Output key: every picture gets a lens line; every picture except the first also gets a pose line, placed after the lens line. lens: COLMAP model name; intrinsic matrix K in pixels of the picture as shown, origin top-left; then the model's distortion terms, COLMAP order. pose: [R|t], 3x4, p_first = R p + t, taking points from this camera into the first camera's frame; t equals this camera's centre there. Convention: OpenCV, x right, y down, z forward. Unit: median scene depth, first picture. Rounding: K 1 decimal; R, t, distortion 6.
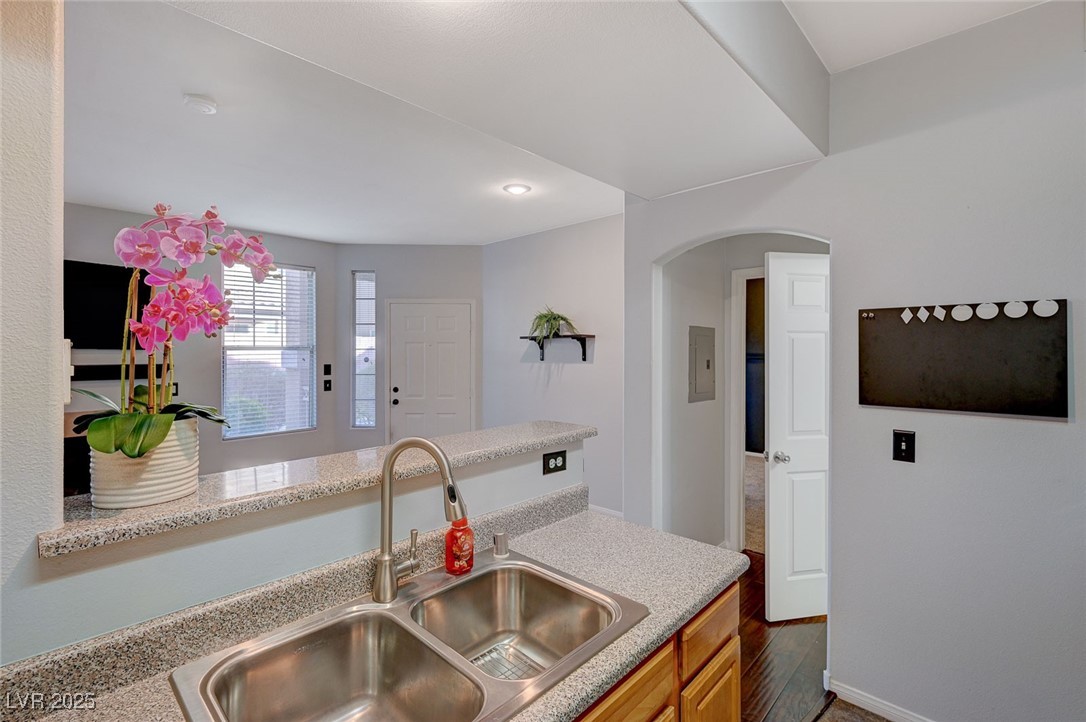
lens RADIAL K [[488.8, 0, 543.2], [0, 488.8, 347.9], [0, 0, 1]] dist [-0.000341, -0.000072]
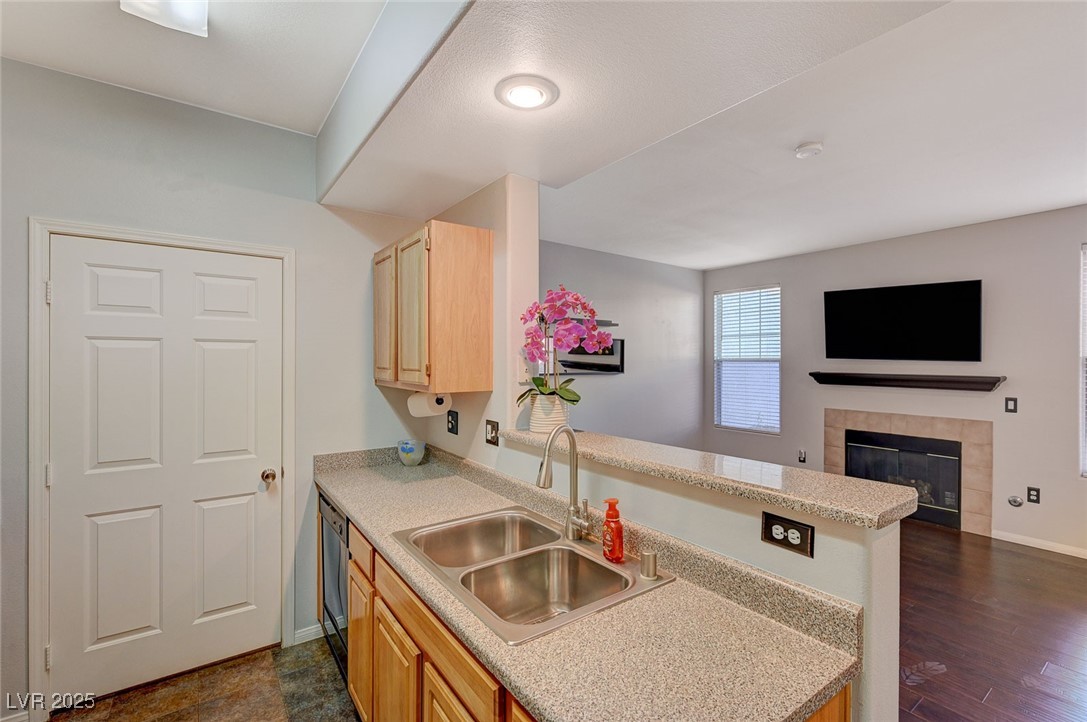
lens RADIAL K [[480.2, 0, 543.5], [0, 480.2, 361.0], [0, 0, 1]] dist [0.001256, -0.000437]
pose [[-0.188948, 0.001554, -0.981986, 0.245834], [0.002723, 0.999996, 0.001058, 0.000195], [0.981983, -0.002474, -0.188951, 0.274356]]
